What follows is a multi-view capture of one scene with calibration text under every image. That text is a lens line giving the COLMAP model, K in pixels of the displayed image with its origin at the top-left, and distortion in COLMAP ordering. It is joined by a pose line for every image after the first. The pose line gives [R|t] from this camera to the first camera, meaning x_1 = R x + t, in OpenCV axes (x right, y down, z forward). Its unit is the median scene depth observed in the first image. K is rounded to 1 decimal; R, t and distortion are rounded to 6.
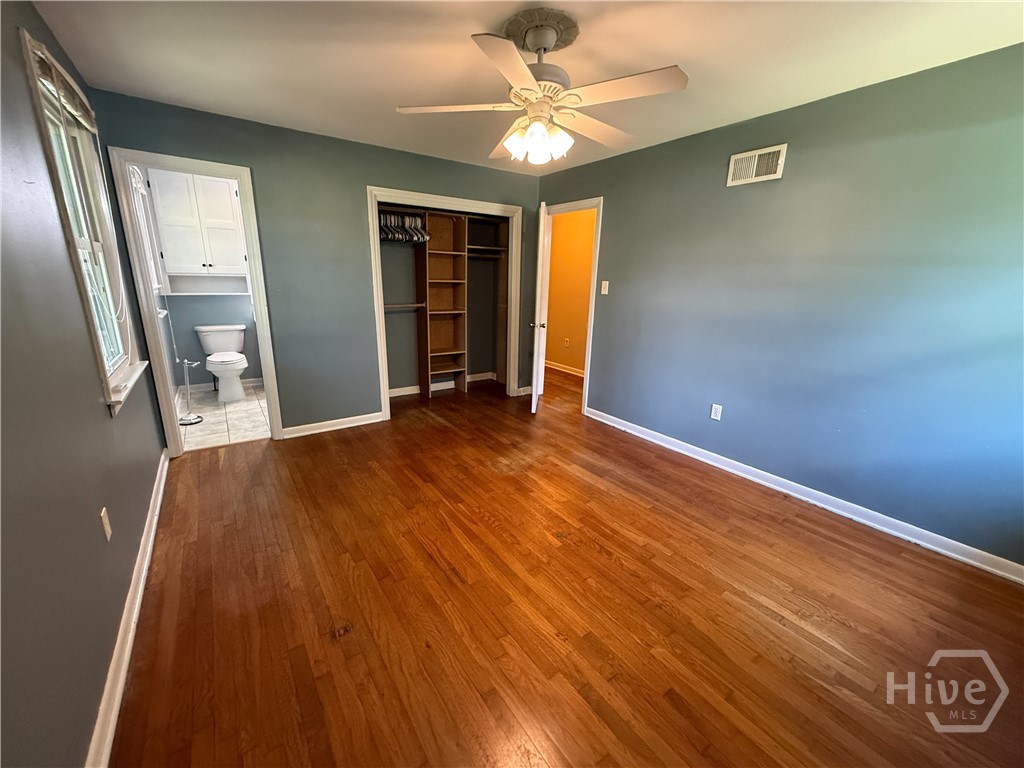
lens RADIAL K [[407.6, 0, 509.8], [0, 407.6, 383.5], [0, 0, 1]] dist [-0.000069, 0.000285]
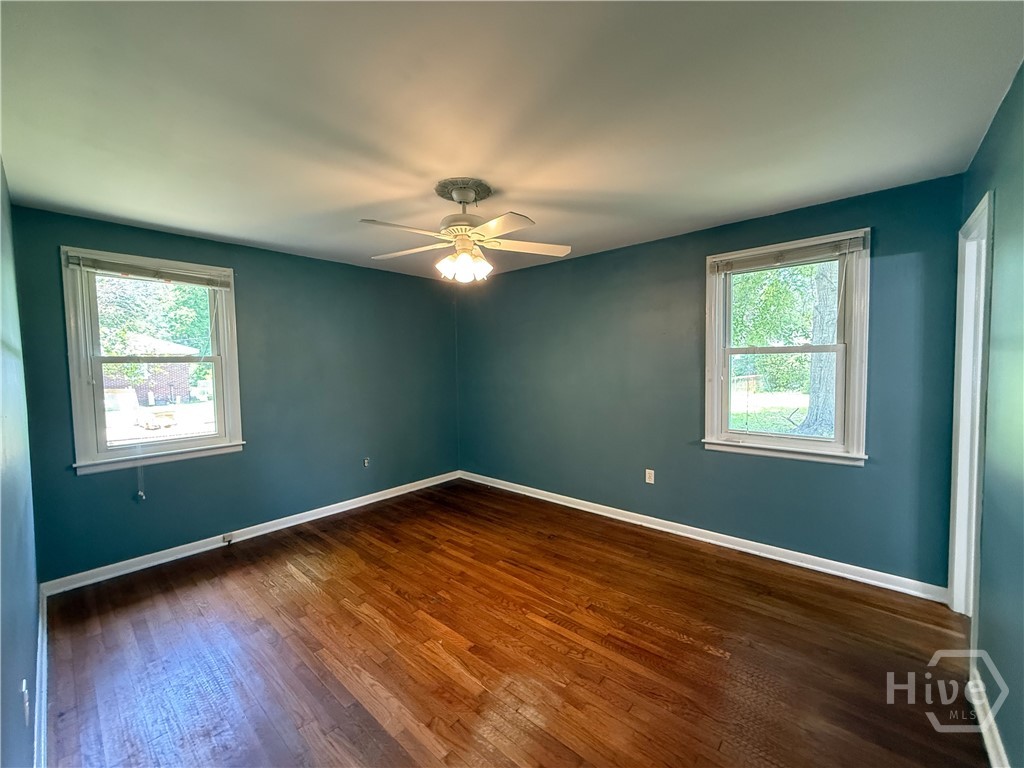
lens RADIAL K [[407.6, 0, 509.8], [0, 407.6, 383.5], [0, 0, 1]] dist [-0.000069, 0.000285]
pose [[-0.974265, 0.006039, -0.225327, 0.198090], [-0.062943, 0.952587, 0.297684, -0.568657], [0.216441, 0.304206, -0.927692, 2.073031]]
